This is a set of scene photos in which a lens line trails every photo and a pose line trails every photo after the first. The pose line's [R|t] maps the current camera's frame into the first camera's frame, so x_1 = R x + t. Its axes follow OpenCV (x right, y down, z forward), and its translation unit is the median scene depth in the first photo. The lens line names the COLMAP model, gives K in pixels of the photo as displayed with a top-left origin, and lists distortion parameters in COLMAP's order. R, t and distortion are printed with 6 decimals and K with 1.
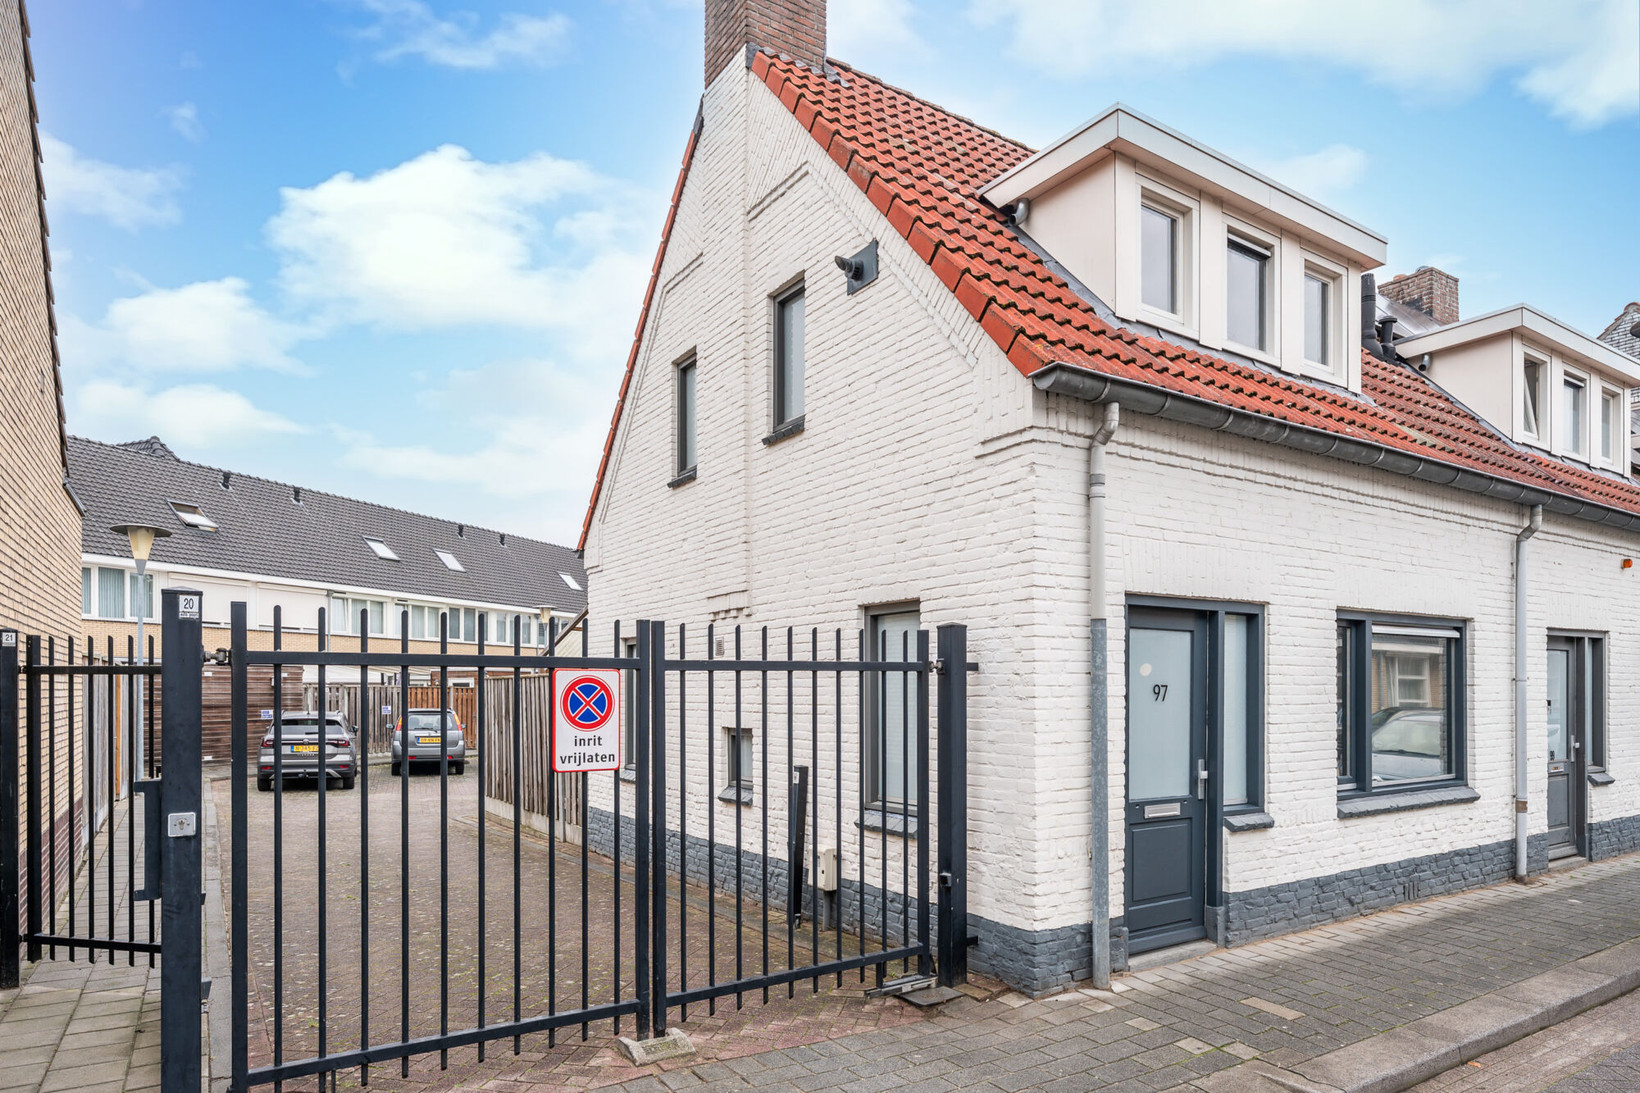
lens RADIAL K [[972.6, 0, 822.8], [0, 972.6, 690.4], [0, 0, 1]] dist [-0.000793, 0.000016]
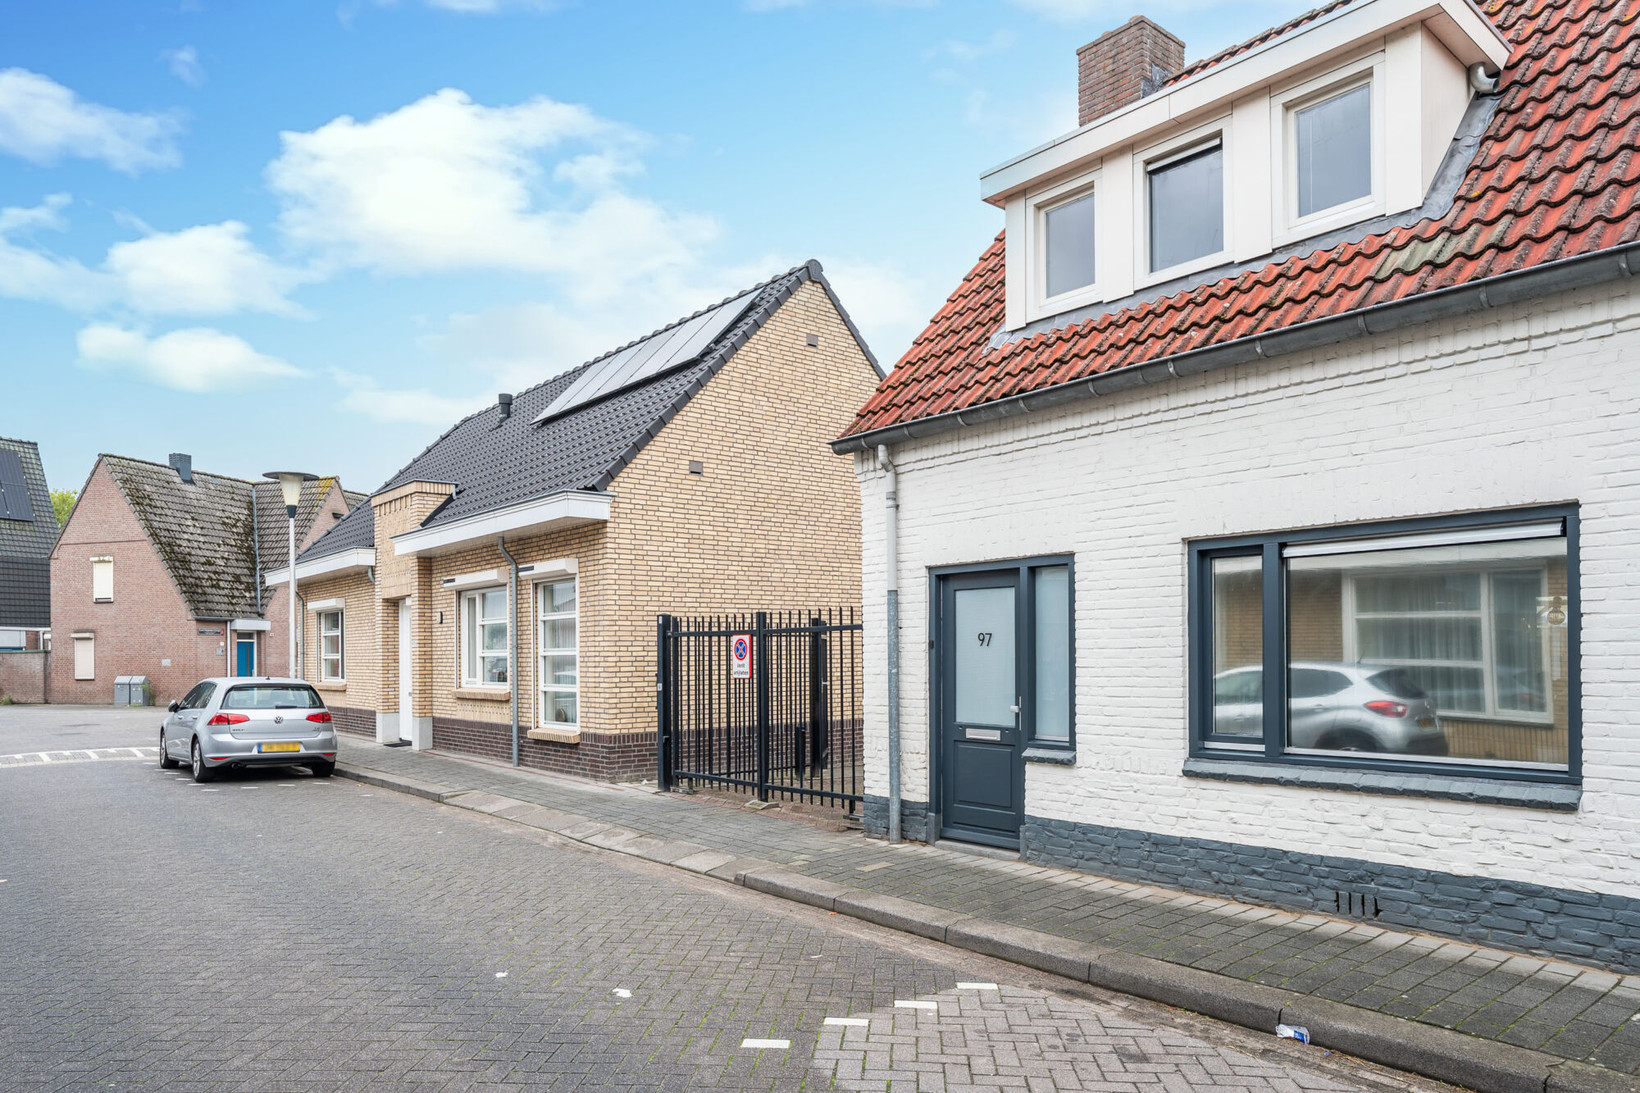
lens RADIAL K [[1049.0, 0, 823.7], [0, 1049.0, 644.1], [0, 0, 1]] dist [-0.003448, -0.000021]
pose [[0.127037, -0.011315, -0.991833, 1.589504], [0.008716, 0.999909, -0.010291, 0.019448], [0.991860, -0.007337, 0.127124, 0.604857]]
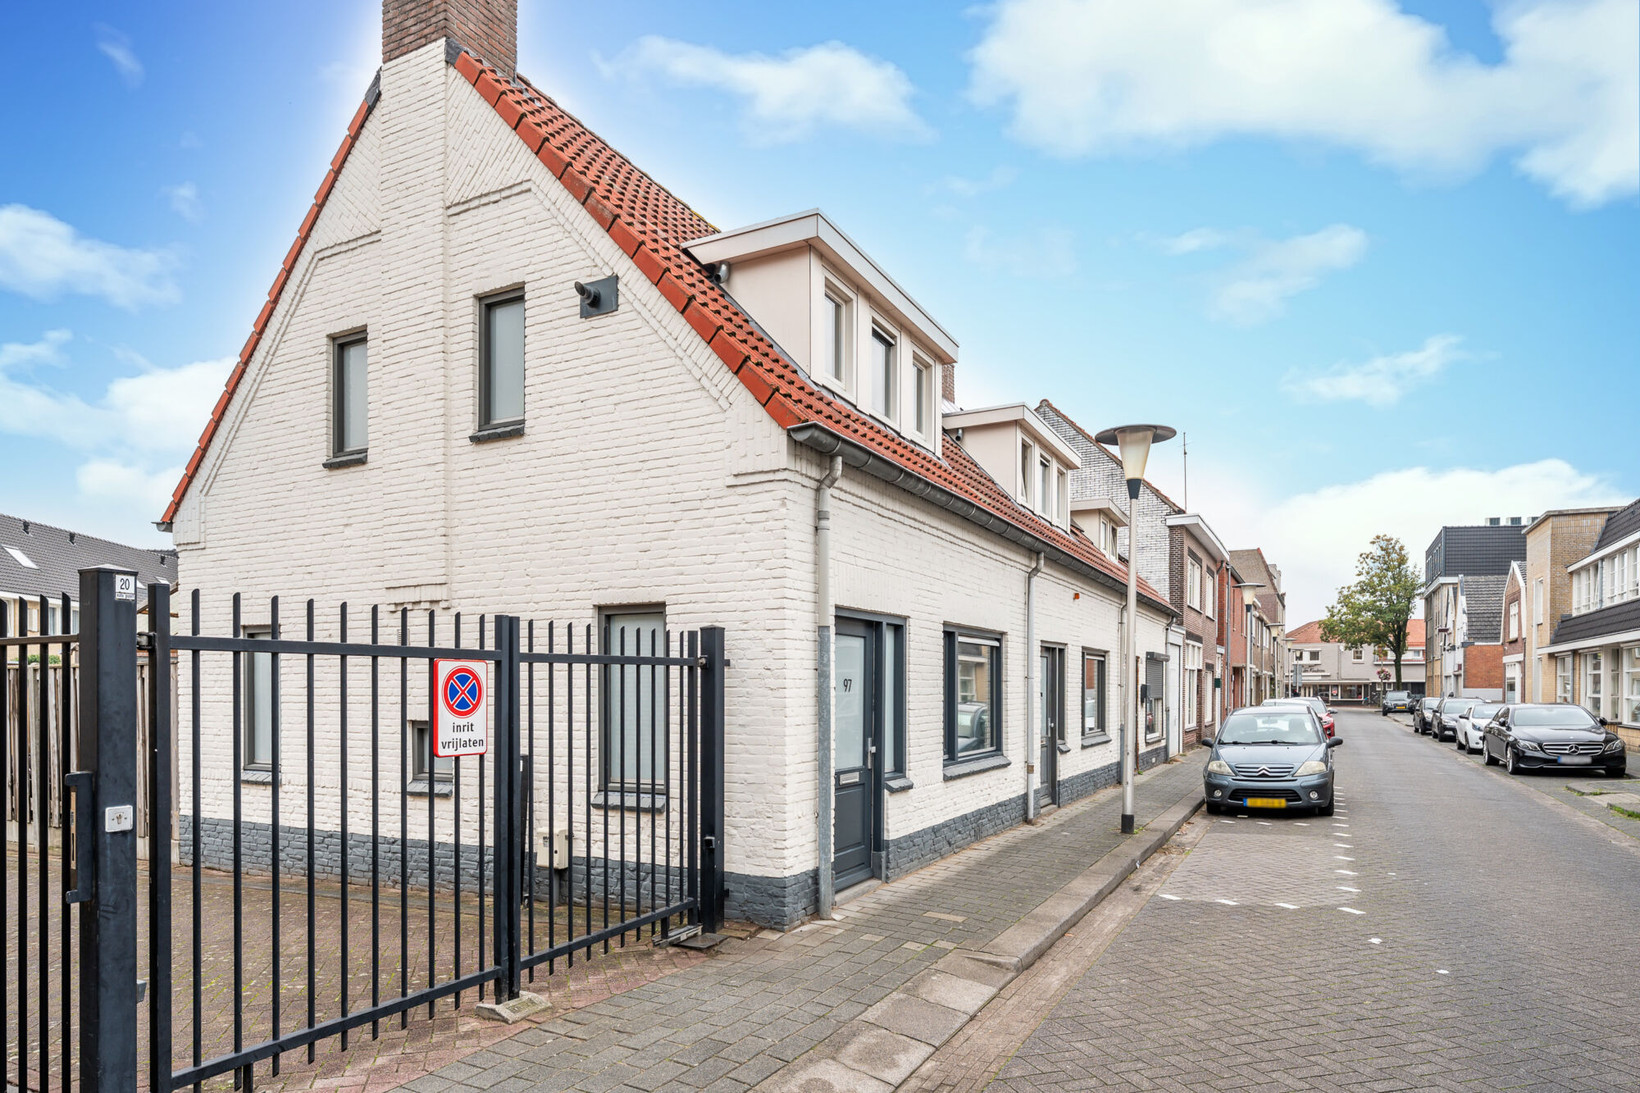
lens RADIAL K [[969.4, 0, 817.8], [0, 969.4, 693.5], [0, 0, 1]] dist [0.000442, -0.000295]
pose [[0.875011, -0.001128, 0.484102, -0.286795], [-0.002002, 0.999980, 0.005948, 0.005468], [-0.484099, -0.006174, 0.874992, -0.081359]]
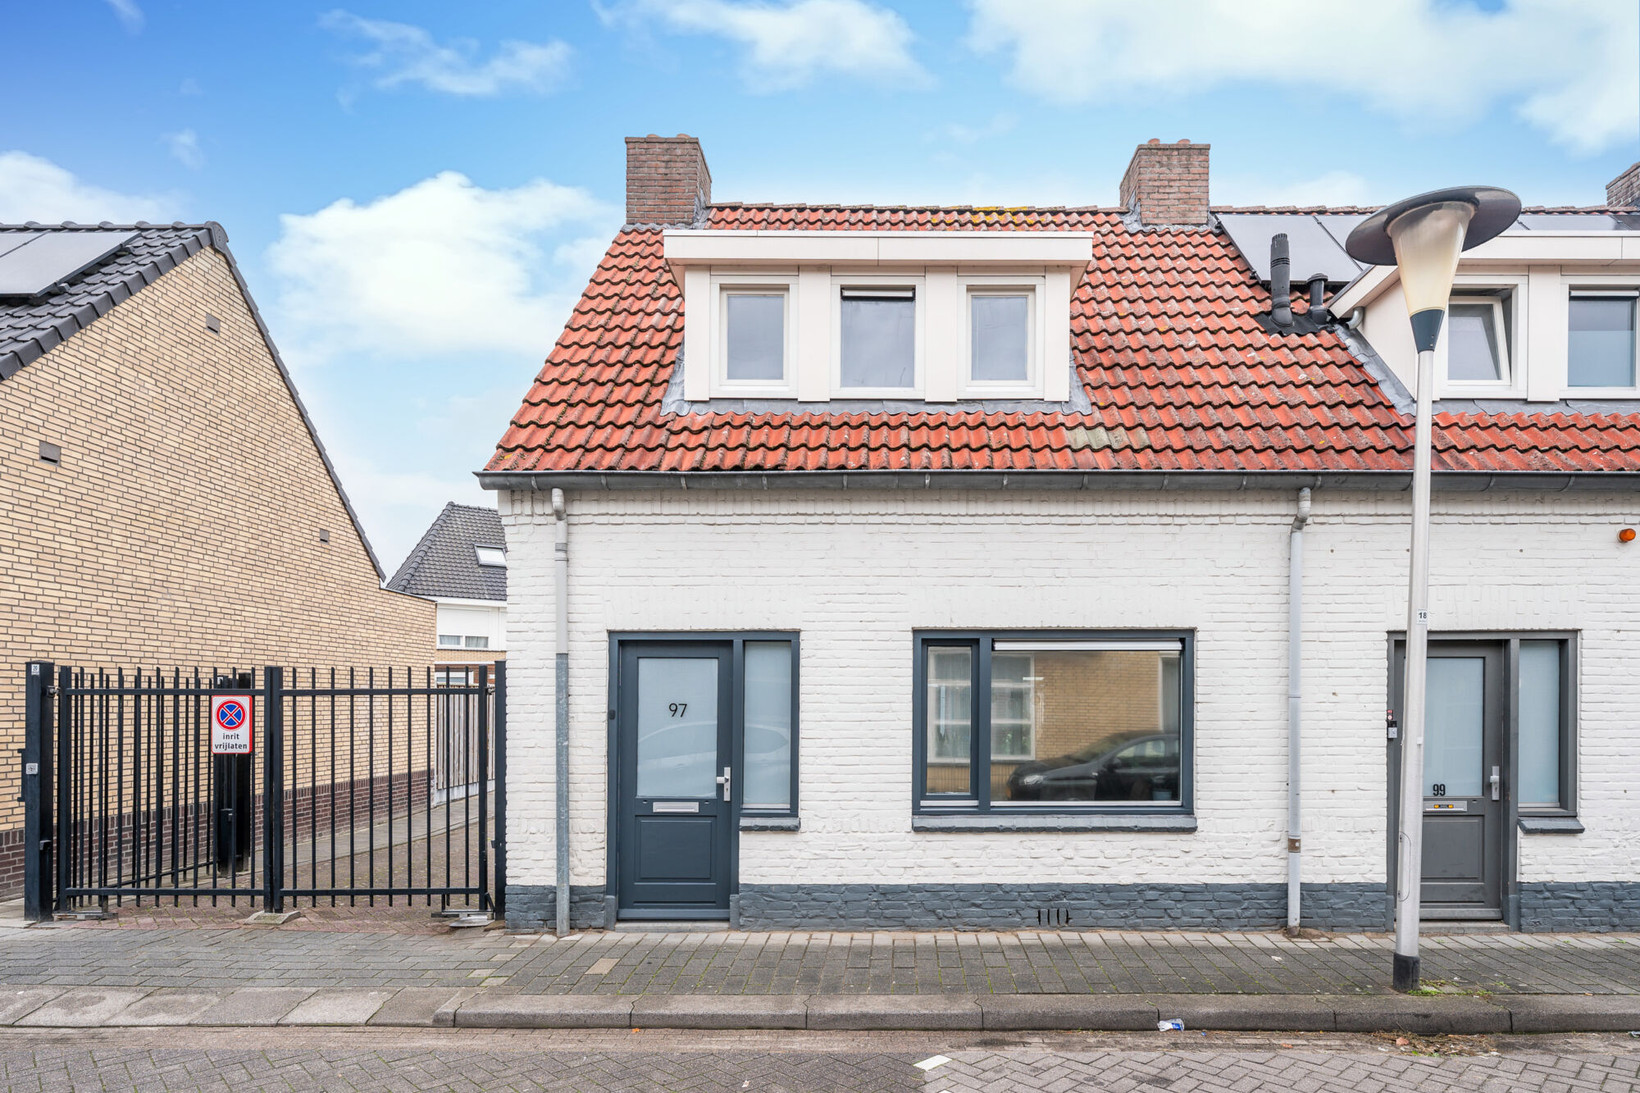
lens RADIAL K [[889.4, 0, 878.2], [0, 889.4, 706.7], [0, 0, 1]] dist [-0.001735, 0.000158]
pose [[0.836596, 0.000833, -0.547819, 1.122557], [-0.000784, 1.000000, 0.000324, -0.002269], [0.547819, 0.000159, 0.836597, 0.202628]]
